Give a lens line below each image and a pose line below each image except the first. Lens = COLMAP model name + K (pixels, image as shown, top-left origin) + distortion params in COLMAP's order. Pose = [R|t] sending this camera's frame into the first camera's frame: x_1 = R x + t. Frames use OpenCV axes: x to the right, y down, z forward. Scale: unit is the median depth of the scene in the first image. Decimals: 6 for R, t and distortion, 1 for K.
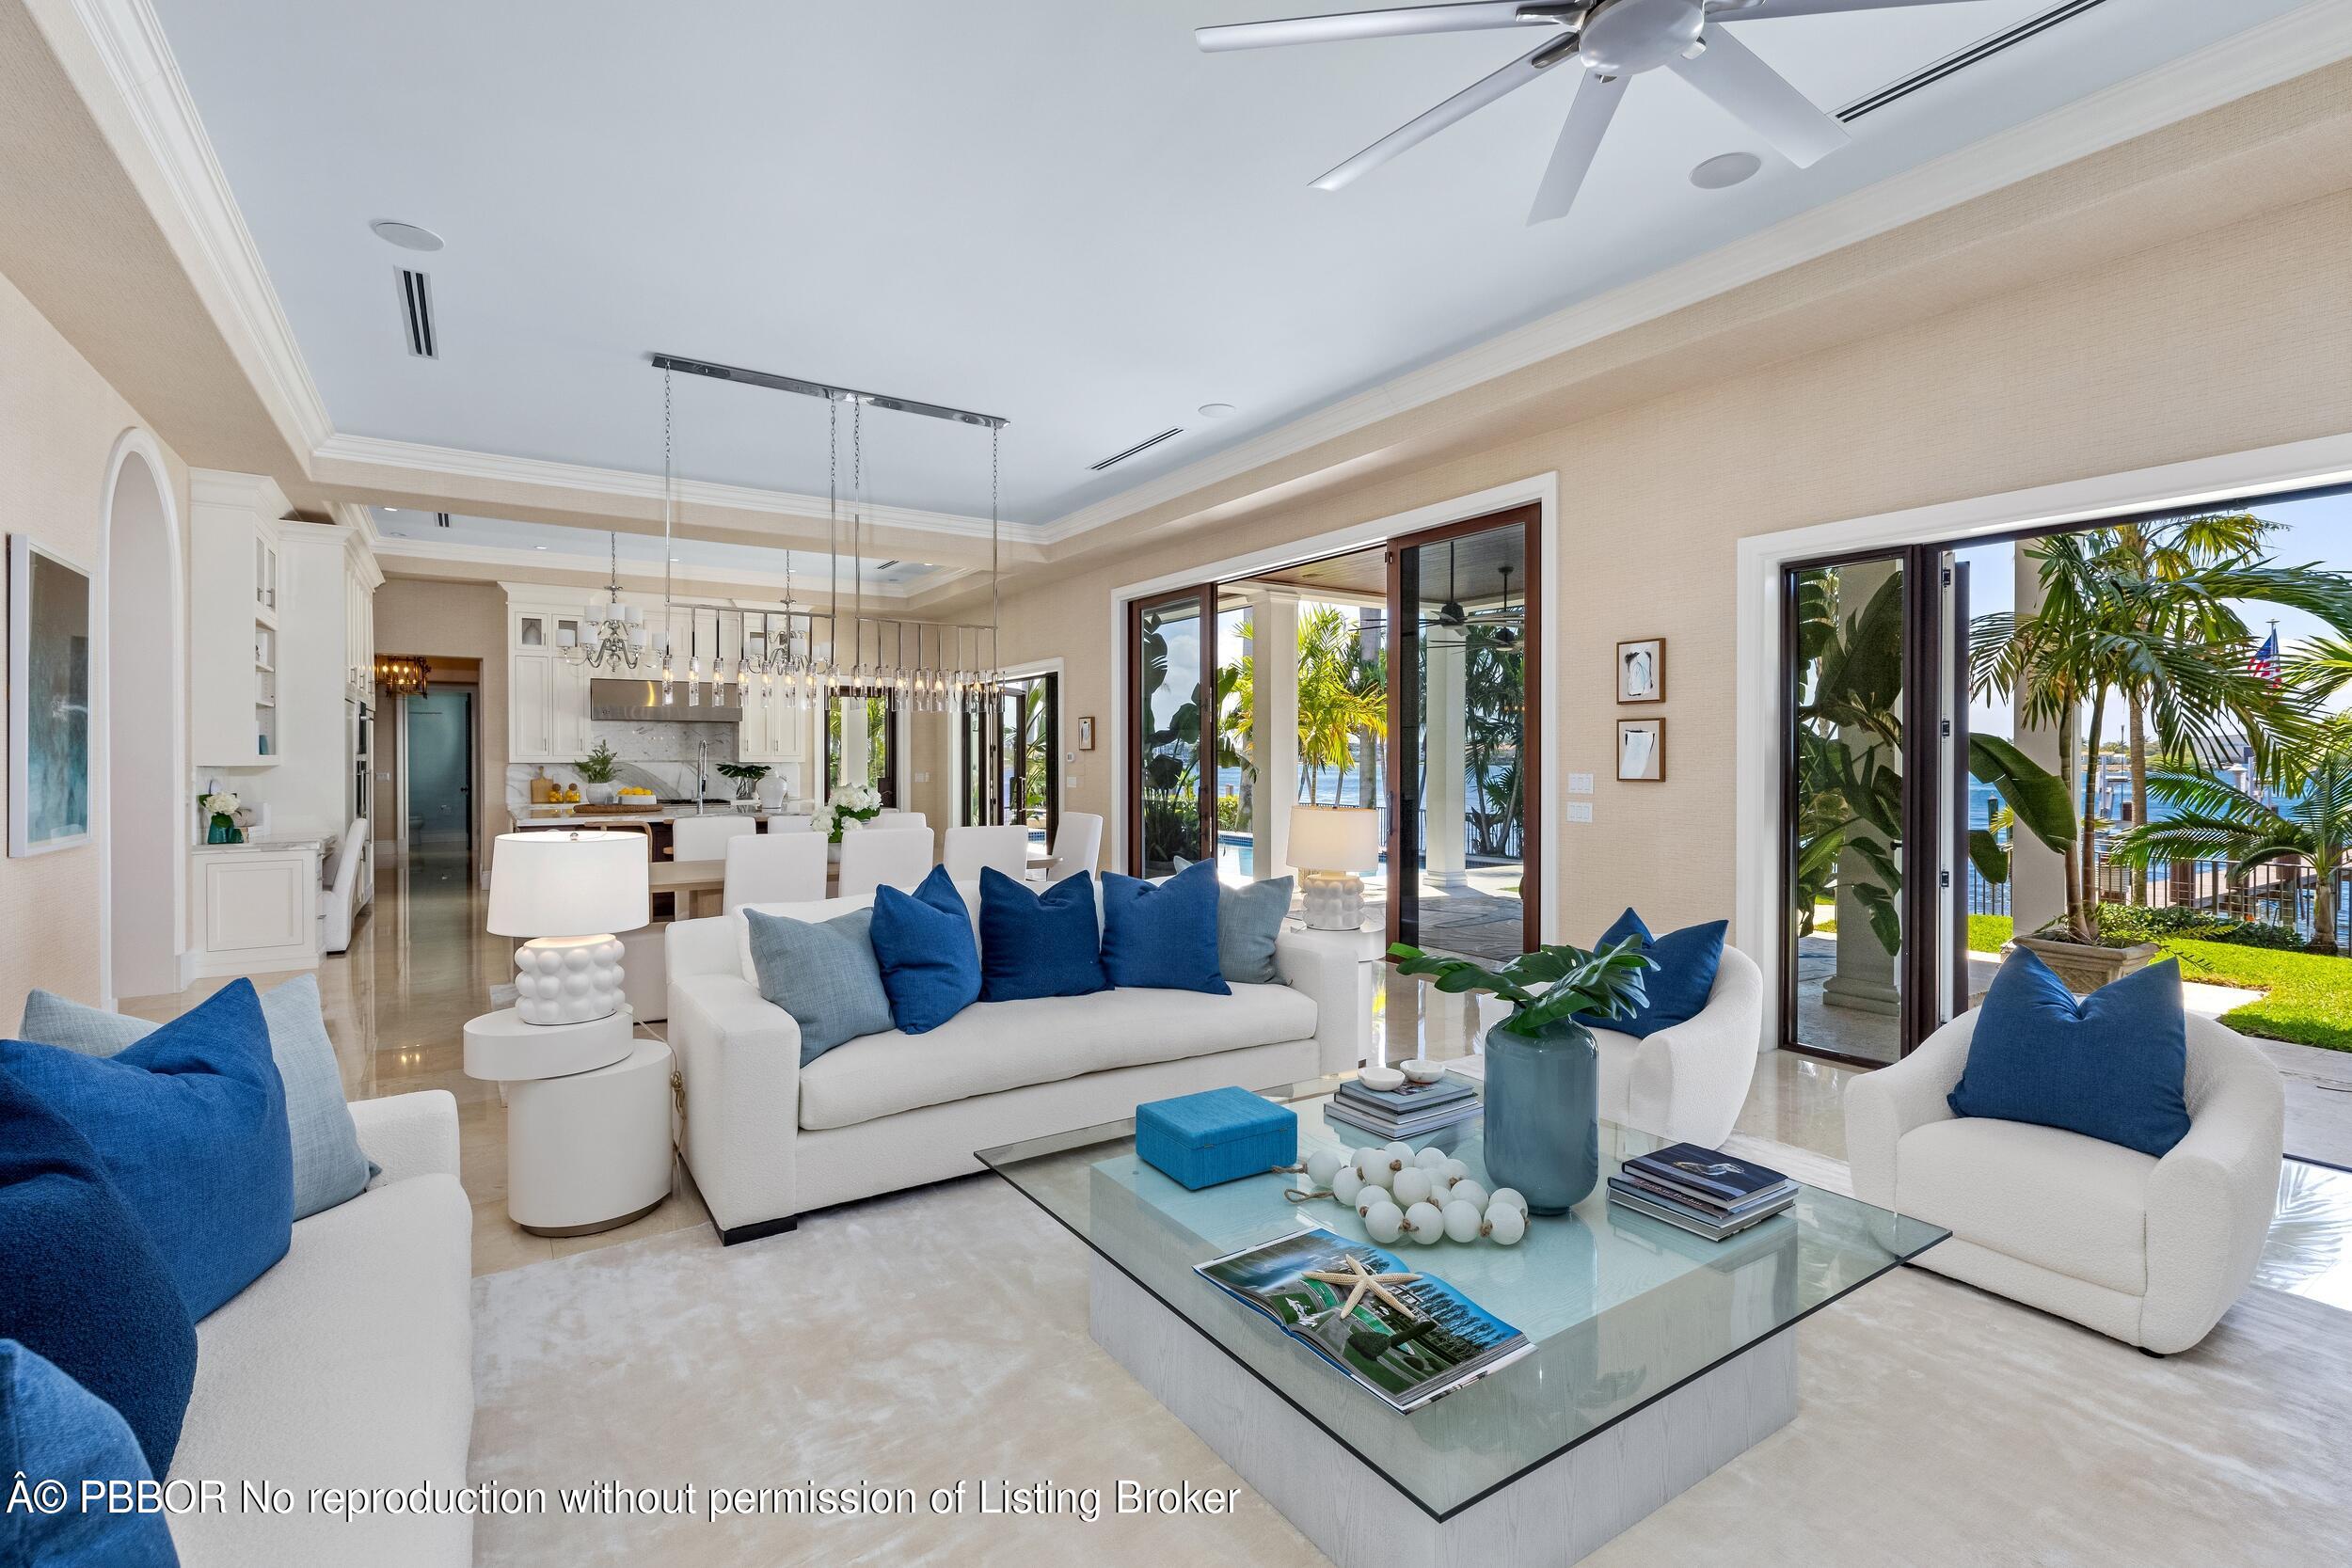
lens RADIAL K [[1070.1, 0, 1179.2], [0, 1070.1, 777.6], [0, 0, 1]] dist [0.001850, 0.000375]
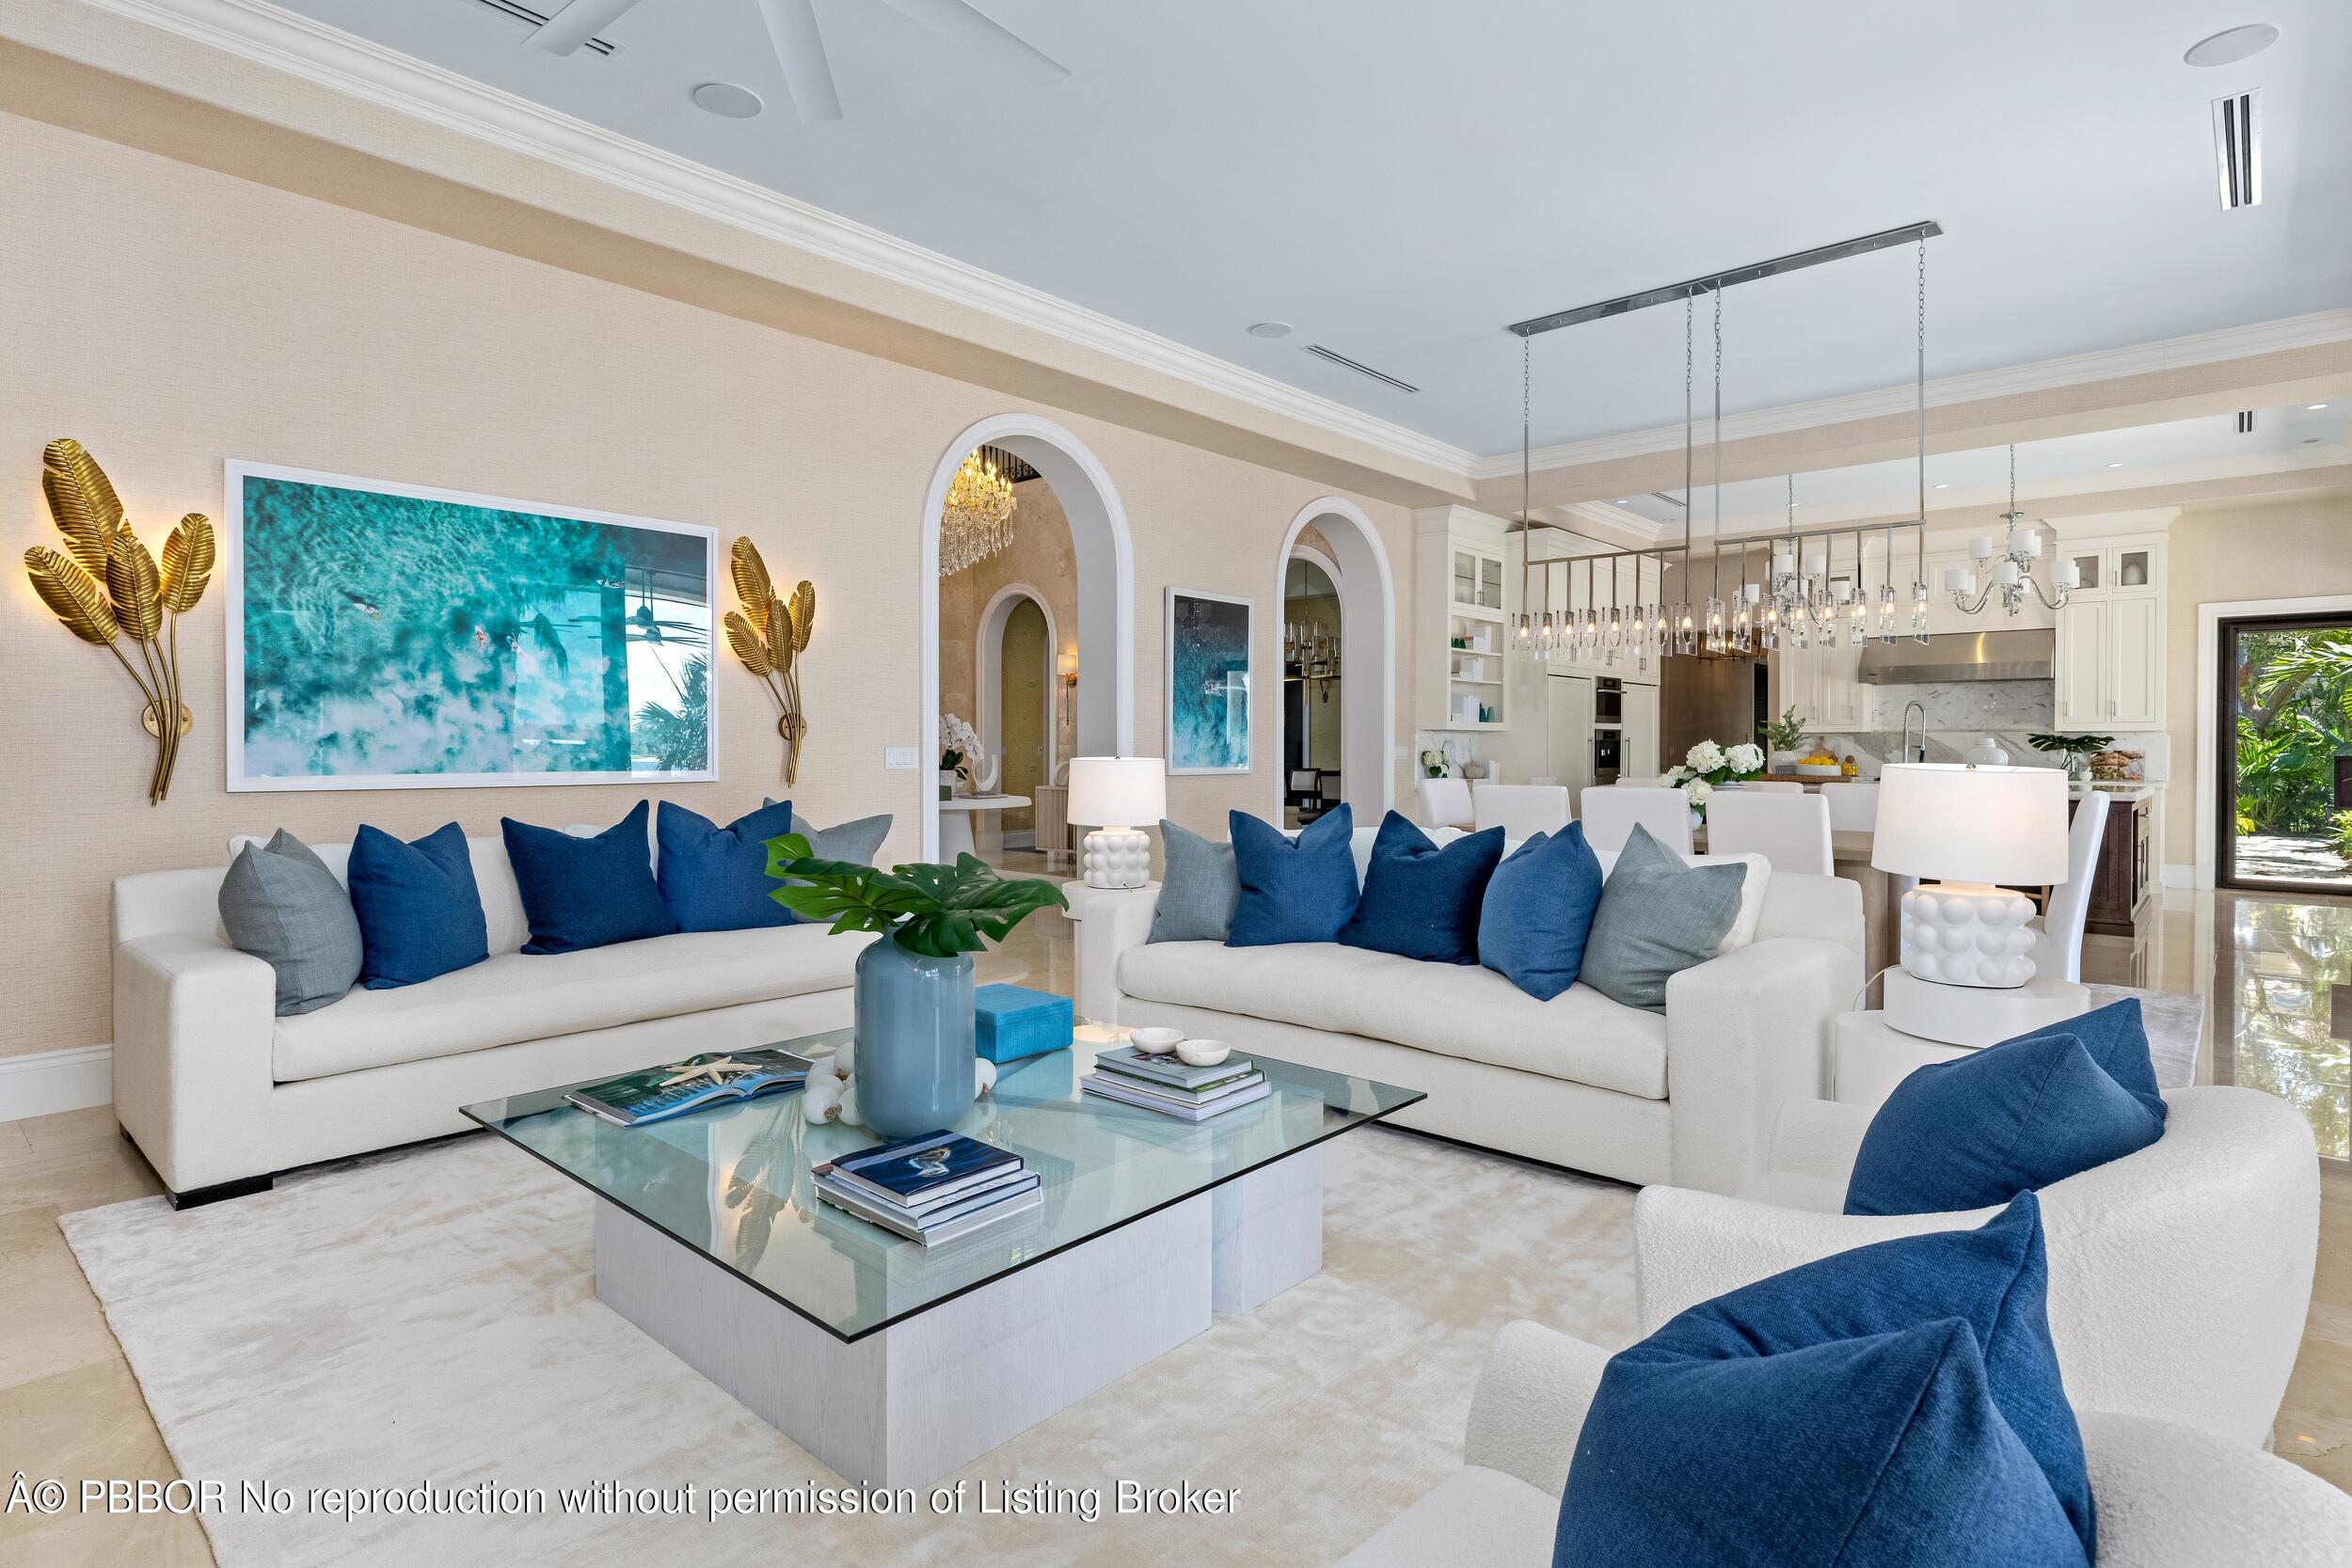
lens RADIAL K [[1195.5, 0, 1173.4], [0, 1195.5, 759.6], [0, 0, 1]] dist [-0.003726, -0.000317]
pose [[0.247748, 0.012080, -0.968749, 0.328579], [-0.020111, 0.999771, 0.007323, 0.015848], [0.968616, 0.017668, 0.247934, 0.228588]]
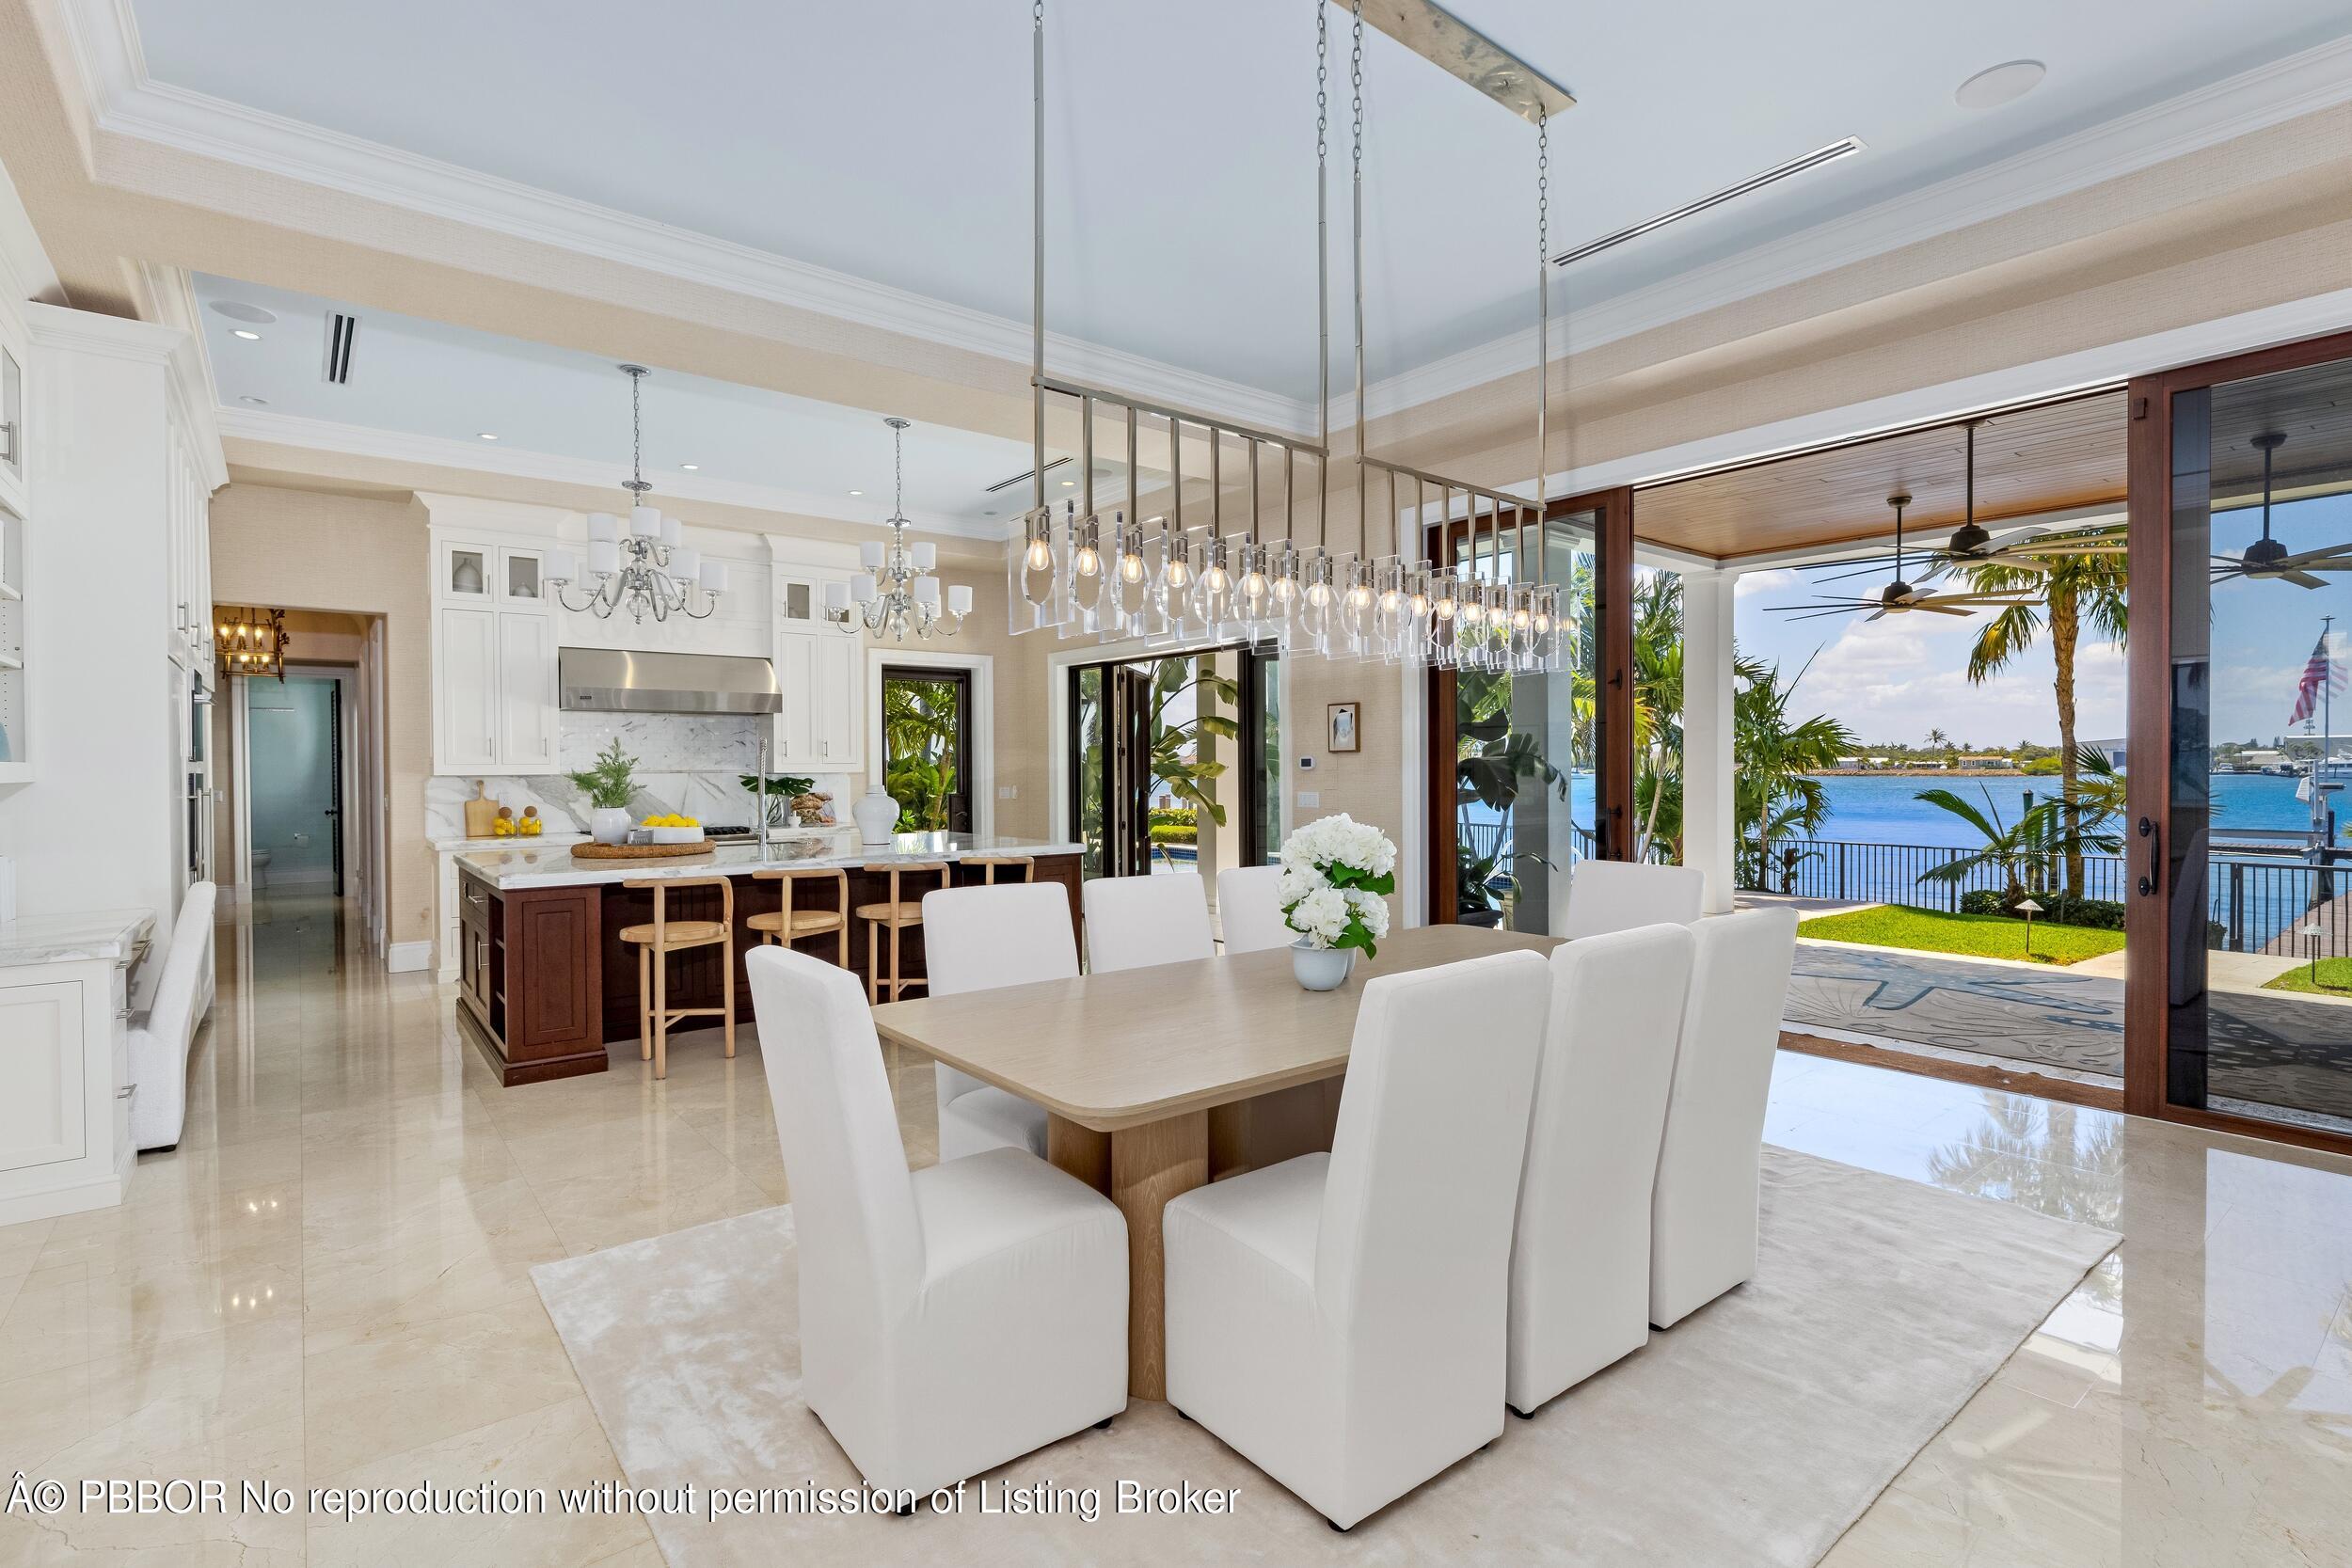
lens RADIAL K [[1107.7, 0, 1175.4], [0, 1107.7, 789.8], [0, 0, 1]] dist [-0.002715, -0.000544]
pose [[0.996197, -0.005605, 0.086948, -0.275525], [0.005332, 0.999980, 0.003369, -0.005834], [-0.086966, -0.002893, 0.996207, 0.344238]]
